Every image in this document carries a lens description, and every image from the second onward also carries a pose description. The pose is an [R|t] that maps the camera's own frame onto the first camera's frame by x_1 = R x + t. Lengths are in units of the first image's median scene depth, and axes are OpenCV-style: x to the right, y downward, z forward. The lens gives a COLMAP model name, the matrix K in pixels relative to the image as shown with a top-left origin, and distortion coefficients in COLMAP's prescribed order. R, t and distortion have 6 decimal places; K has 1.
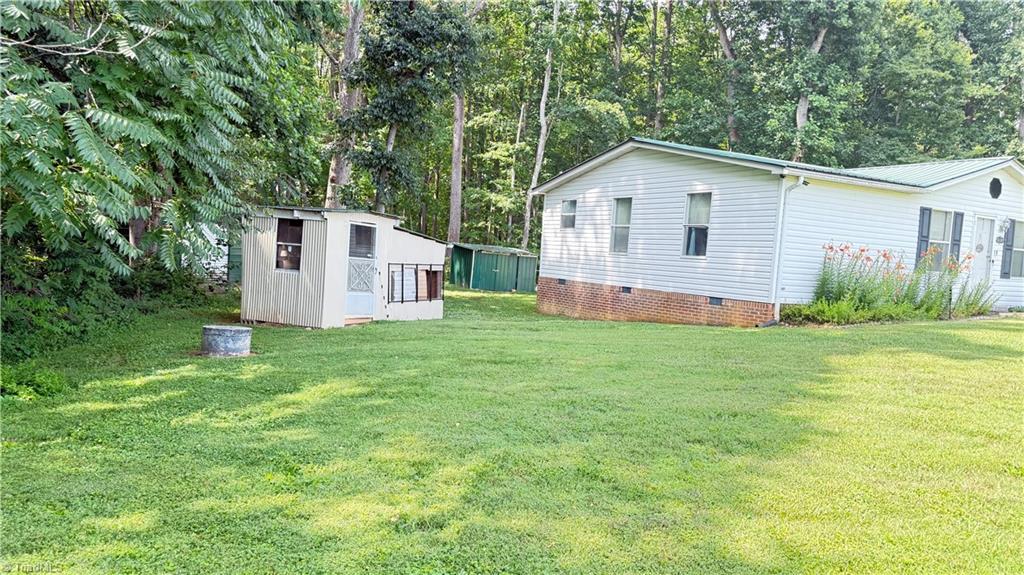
lens RADIAL K [[728.7, 0, 511.7], [0, 728.7, 288.0], [0, 0, 1]] dist [-0.000199, 0.000000]
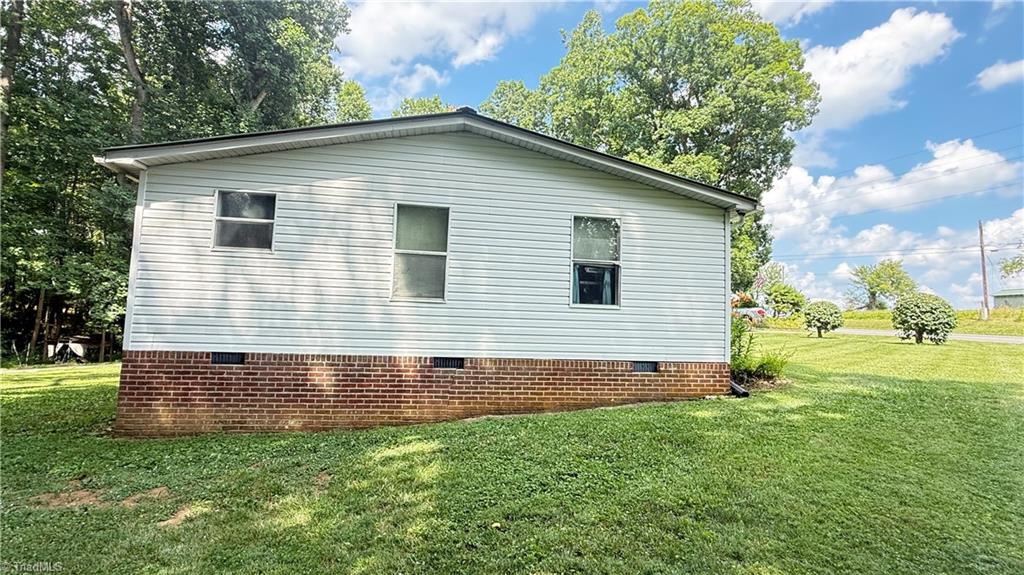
lens RADIAL K [[470.0, 0, 512.4], [0, 470.0, 291.1], [0, 0, 1]] dist [0.001440, 0.000108]
pose [[0.330254, 0.024740, 0.943568, -0.182943], [0.037731, 0.998511, -0.039386, -0.037946], [-0.943138, 0.048609, 0.328828, 0.821946]]
